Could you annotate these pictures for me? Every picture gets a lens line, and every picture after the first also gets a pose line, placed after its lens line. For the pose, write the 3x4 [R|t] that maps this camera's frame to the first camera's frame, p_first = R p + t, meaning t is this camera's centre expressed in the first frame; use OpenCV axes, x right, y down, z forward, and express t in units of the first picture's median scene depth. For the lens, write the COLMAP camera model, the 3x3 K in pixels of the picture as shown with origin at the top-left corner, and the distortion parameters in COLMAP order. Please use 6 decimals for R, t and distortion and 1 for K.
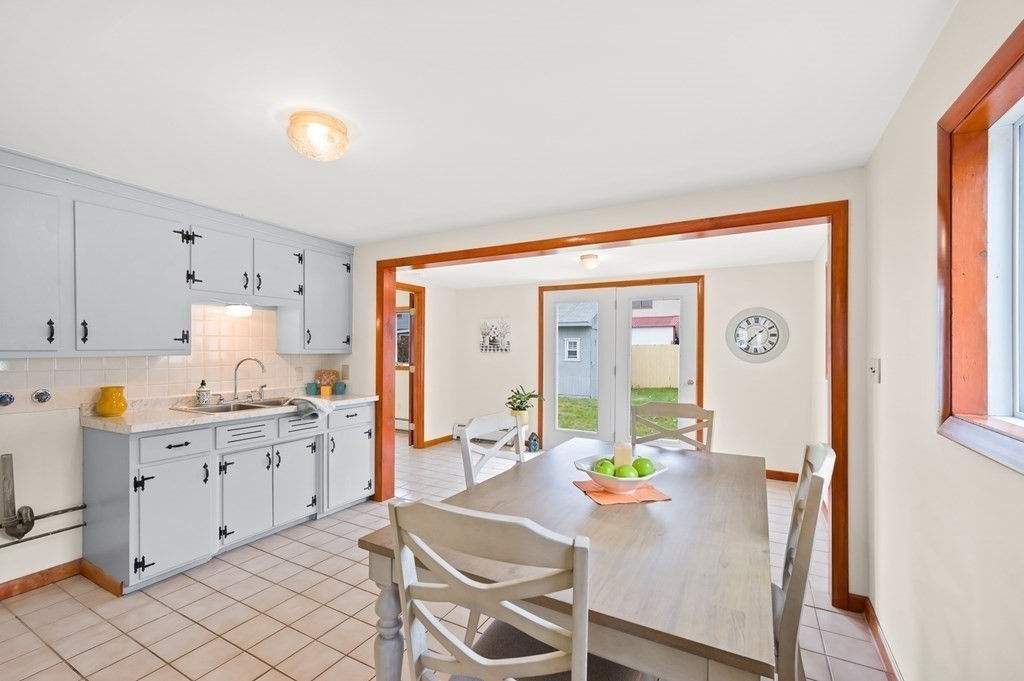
lens RADIAL K [[445.1, 0, 512.1], [0, 445.1, 355.4], [0, 0, 1]] dist [0.000589, 0.000179]
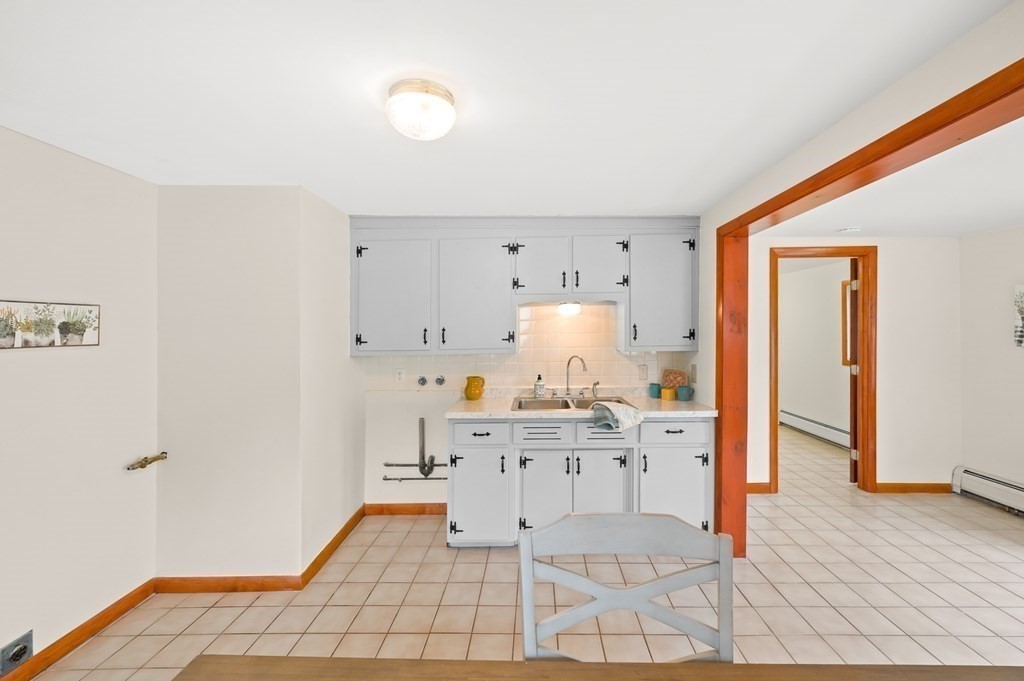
lens RADIAL K [[421.9, 0, 518.1], [0, 421.9, 331.4], [0, 0, 1]] dist [0.000050, 0.000256]
pose [[0.462691, -0.008098, -0.886483, 0.196041], [0.000719, 0.999961, -0.008759, -0.040492], [0.886519, 0.003415, 0.462679, 0.448150]]
